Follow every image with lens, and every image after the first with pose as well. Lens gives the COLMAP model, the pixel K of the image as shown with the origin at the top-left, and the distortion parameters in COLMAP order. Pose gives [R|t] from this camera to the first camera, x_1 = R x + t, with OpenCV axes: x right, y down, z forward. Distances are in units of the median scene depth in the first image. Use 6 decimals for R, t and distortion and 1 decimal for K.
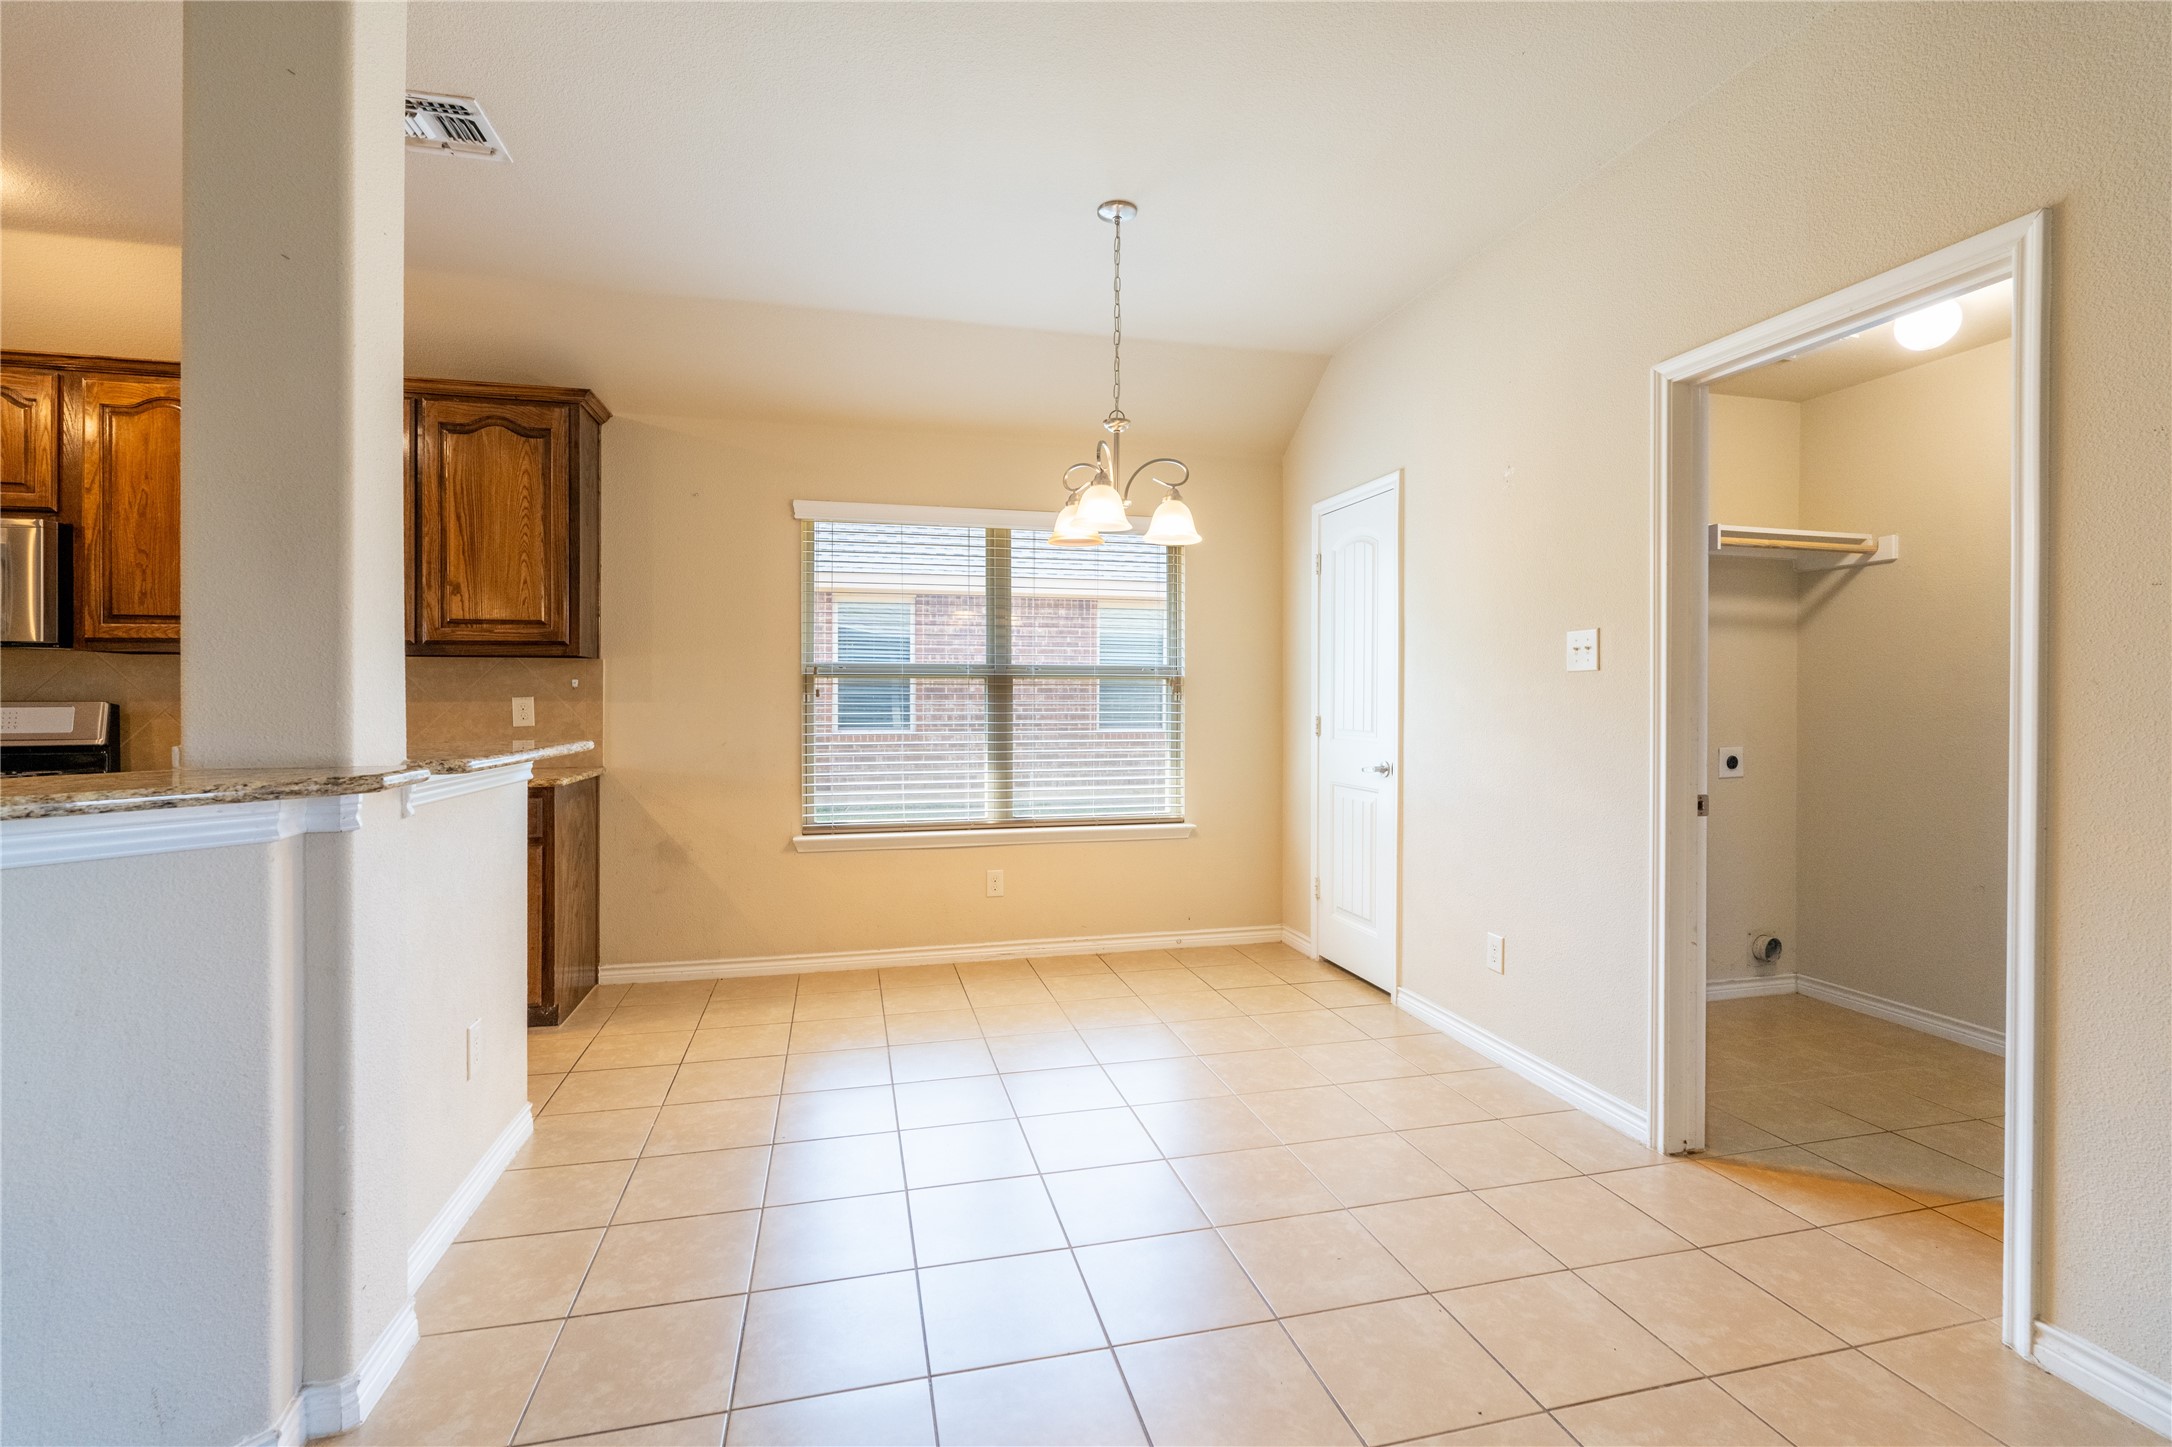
lens RADIAL K [[967.7, 0, 1087.4], [0, 967.7, 709.4], [0, 0, 1]] dist [-0.001379, 0.000785]
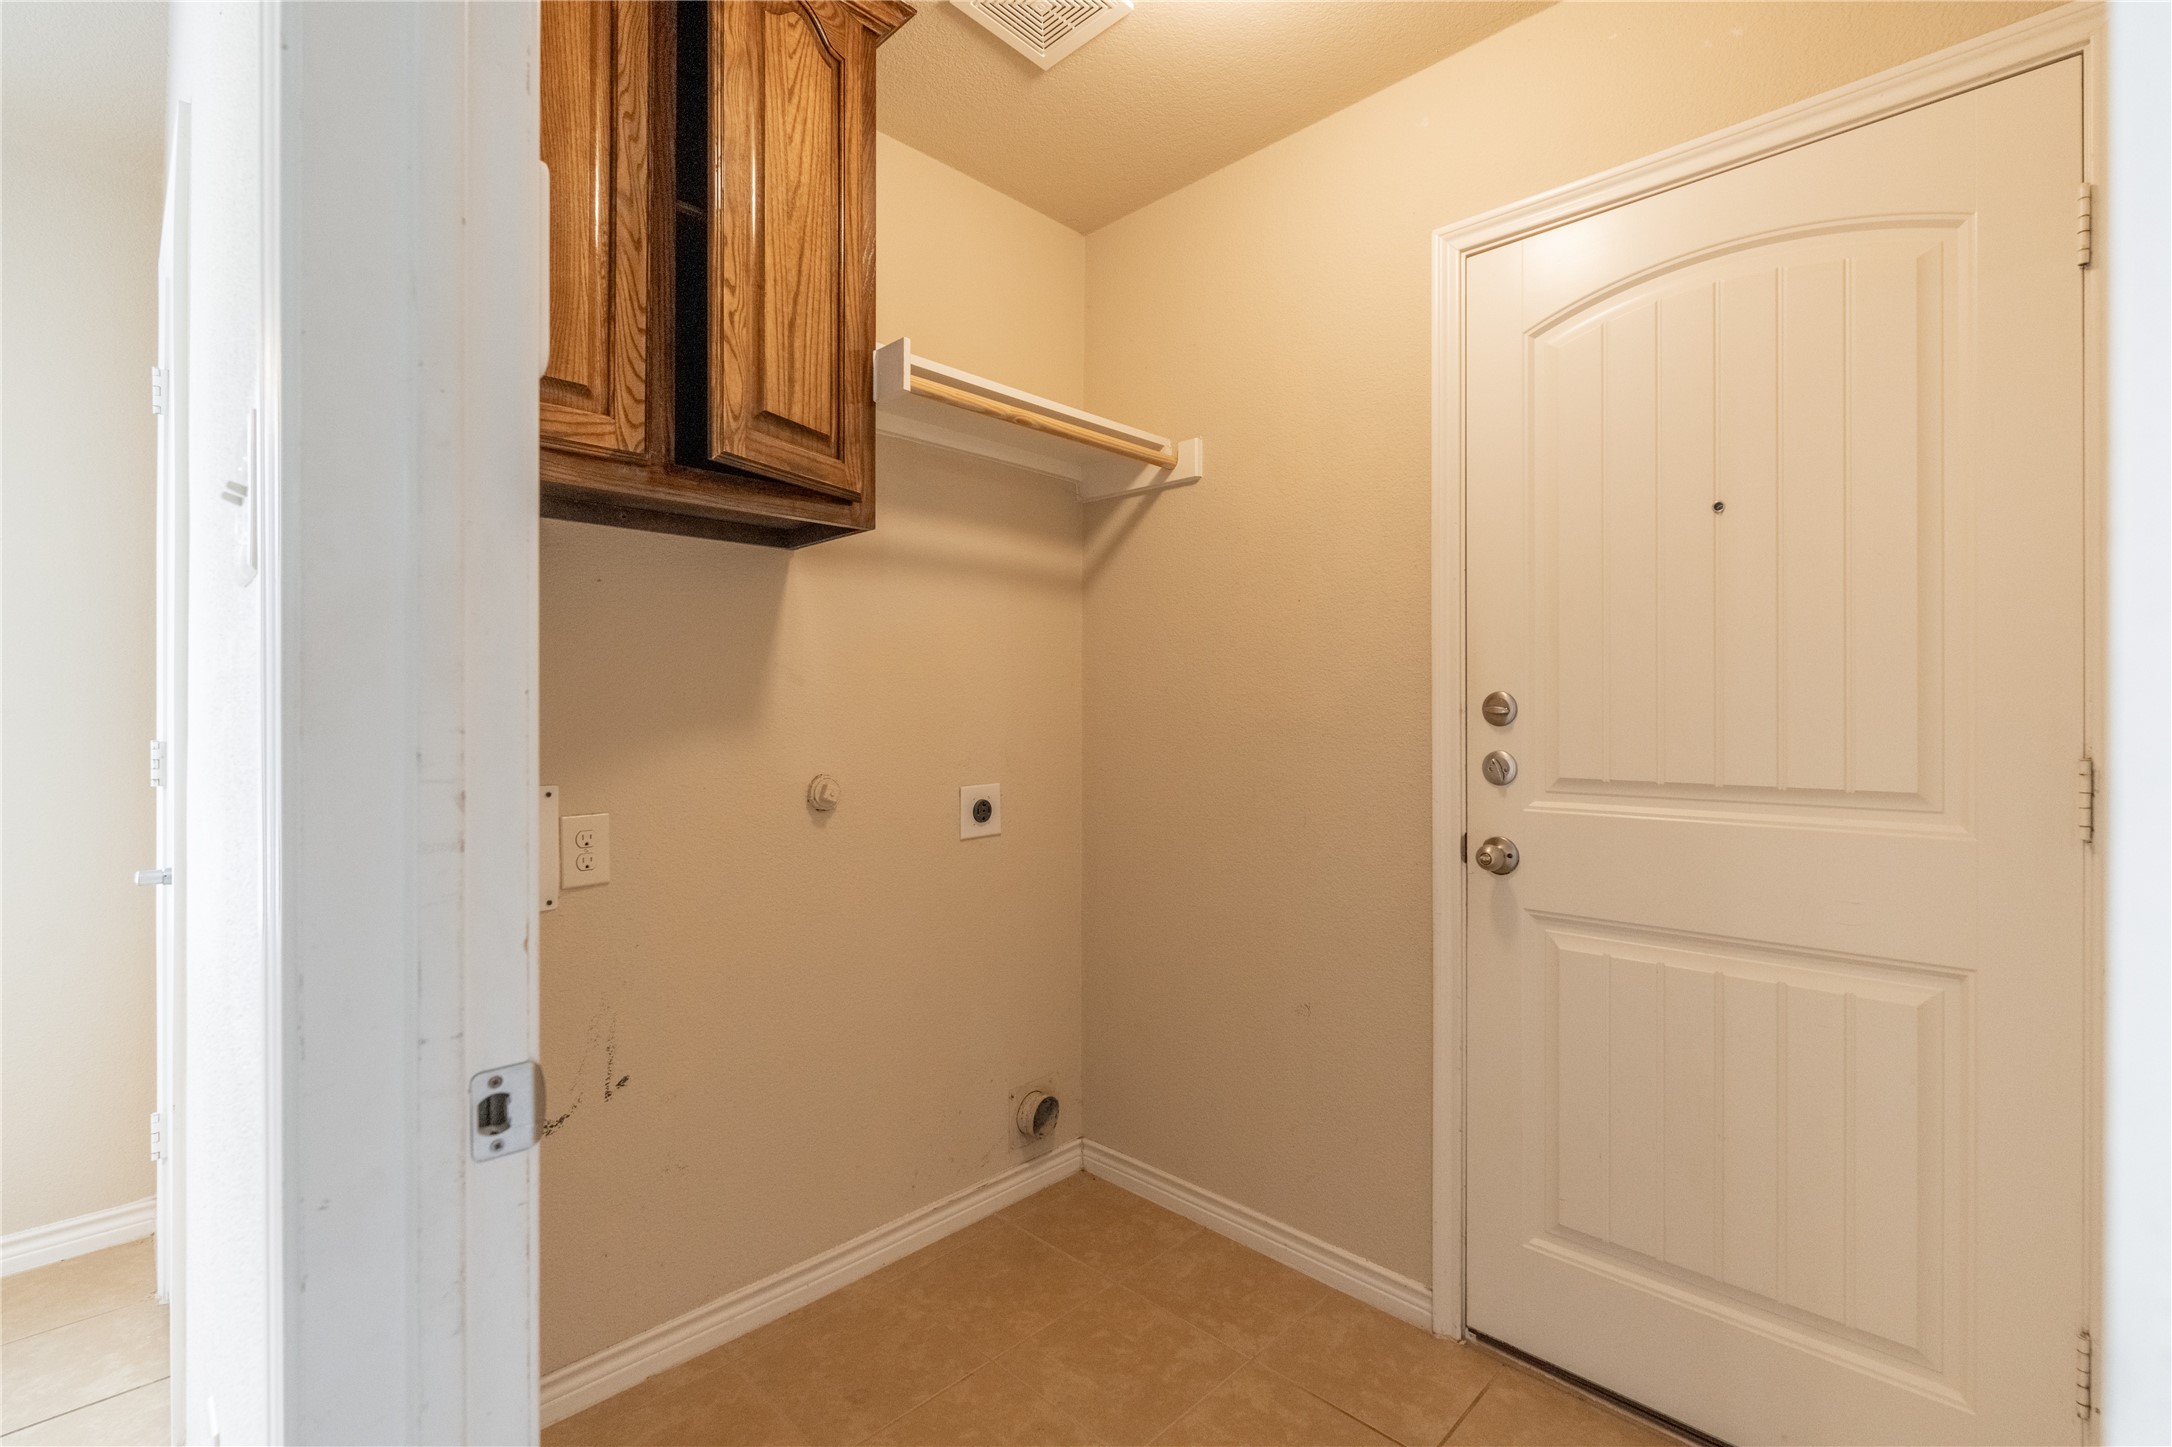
lens RADIAL K [[950.1, 0, 1086.0], [0, 950.1, 723.5], [0, 0, 1]] dist [-0.001550, -0.000307]
pose [[0.856314, -0.005861, 0.516423, 0.425738], [0.003184, 0.999977, 0.006069, -0.000937], [-0.516446, -0.003553, 0.856312, 0.479062]]
